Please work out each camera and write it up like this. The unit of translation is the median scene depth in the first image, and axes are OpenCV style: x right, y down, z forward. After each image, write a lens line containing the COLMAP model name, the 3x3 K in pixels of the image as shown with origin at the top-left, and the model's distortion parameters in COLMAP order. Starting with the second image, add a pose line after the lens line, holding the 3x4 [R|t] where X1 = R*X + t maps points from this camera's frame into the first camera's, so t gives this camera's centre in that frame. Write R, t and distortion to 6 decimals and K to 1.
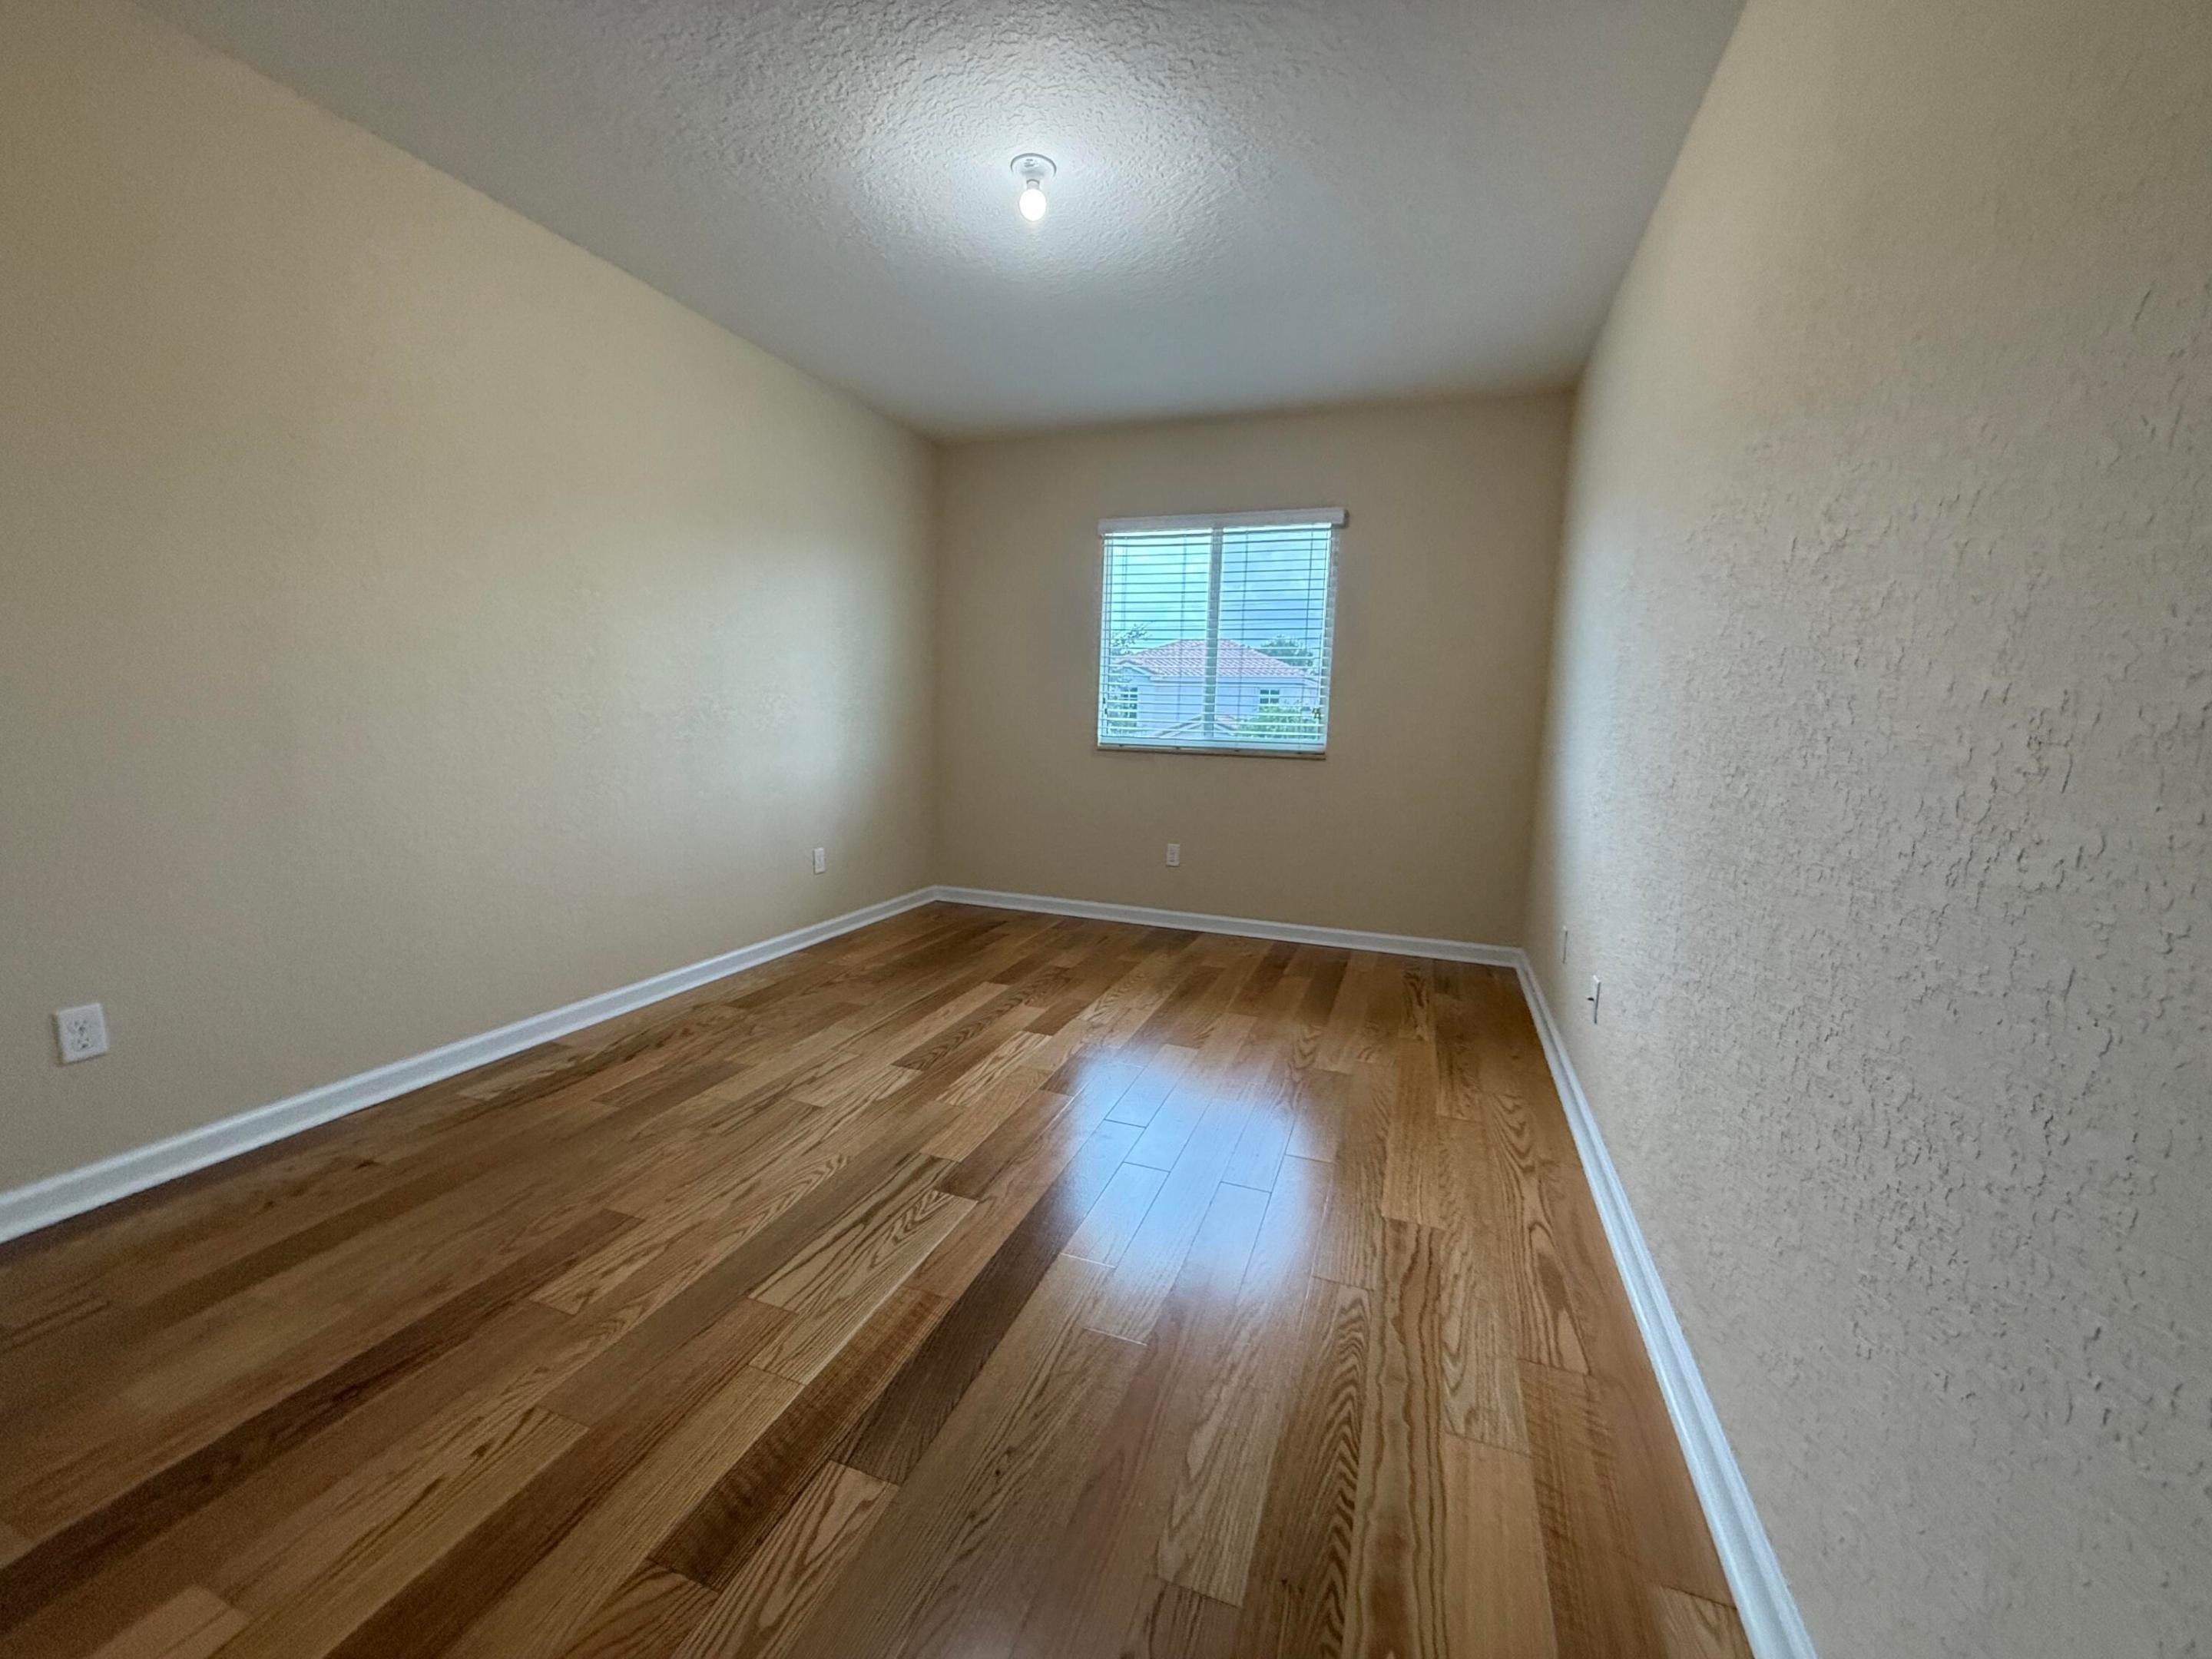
lens RADIAL K [[877.6, 0, 1089.8], [0, 877.6, 832.8], [0, 0, 1]] dist [-0.000846, 0.000240]
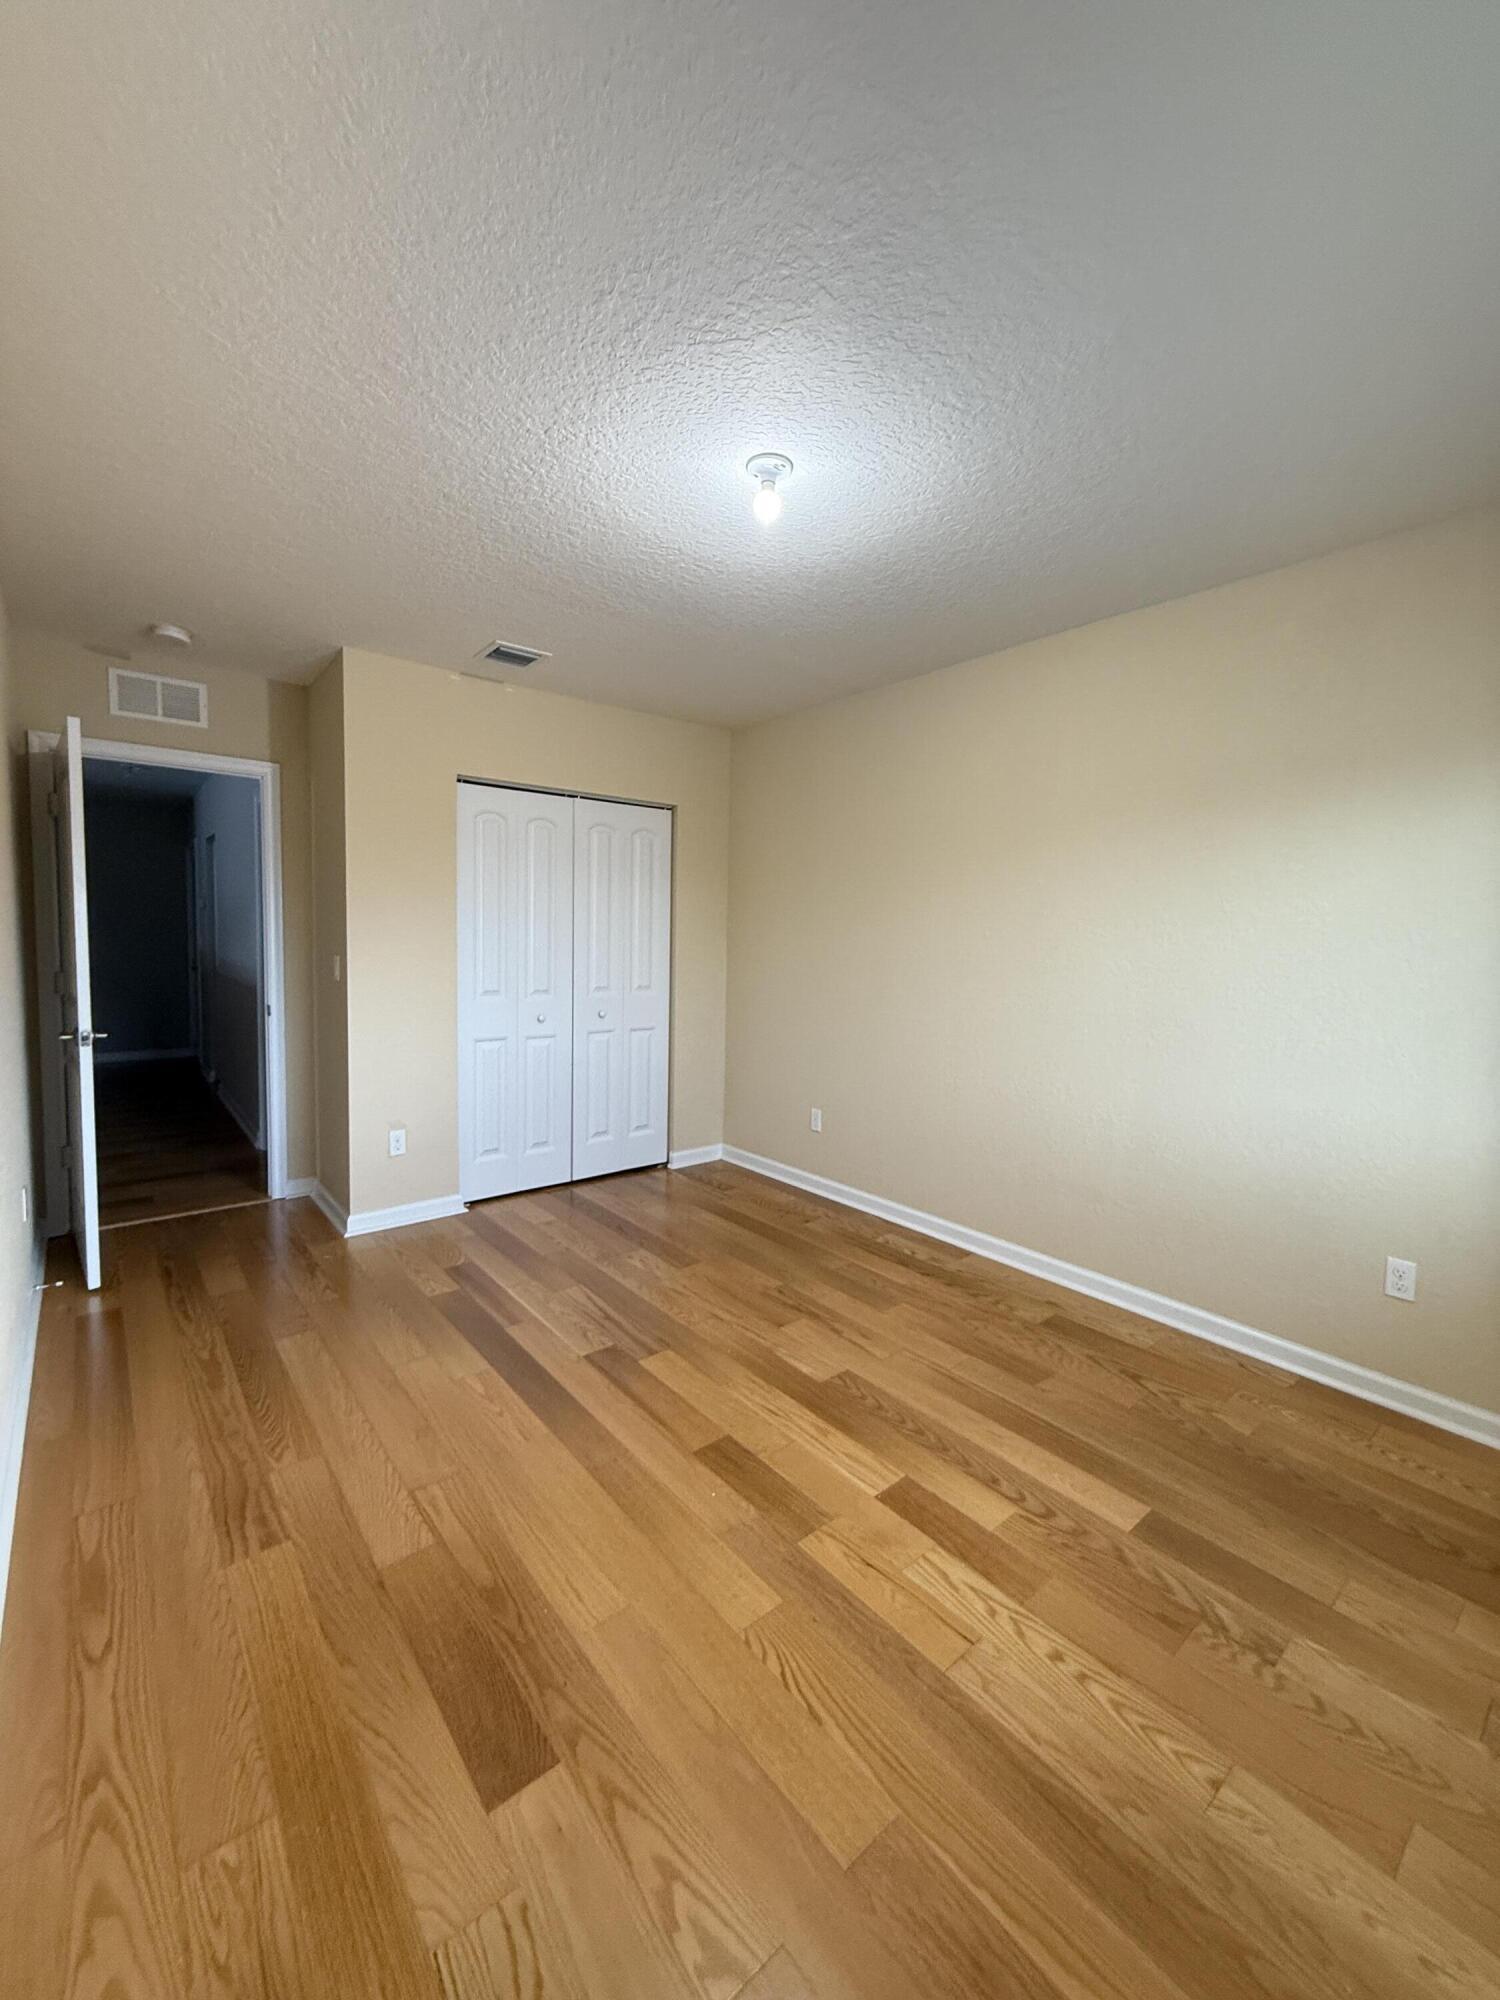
lens RADIAL K [[793.5, 0, 749.2], [0, 793.5, 992.8], [0, 0, 1]] dist [-0.000846, 0.000240]
pose [[-0.489353, 0.027540, -0.871651, 0.624384], [-0.154176, 0.981026, 0.117552, -0.253279], [0.858349, 0.191912, -0.475822, 1.302605]]
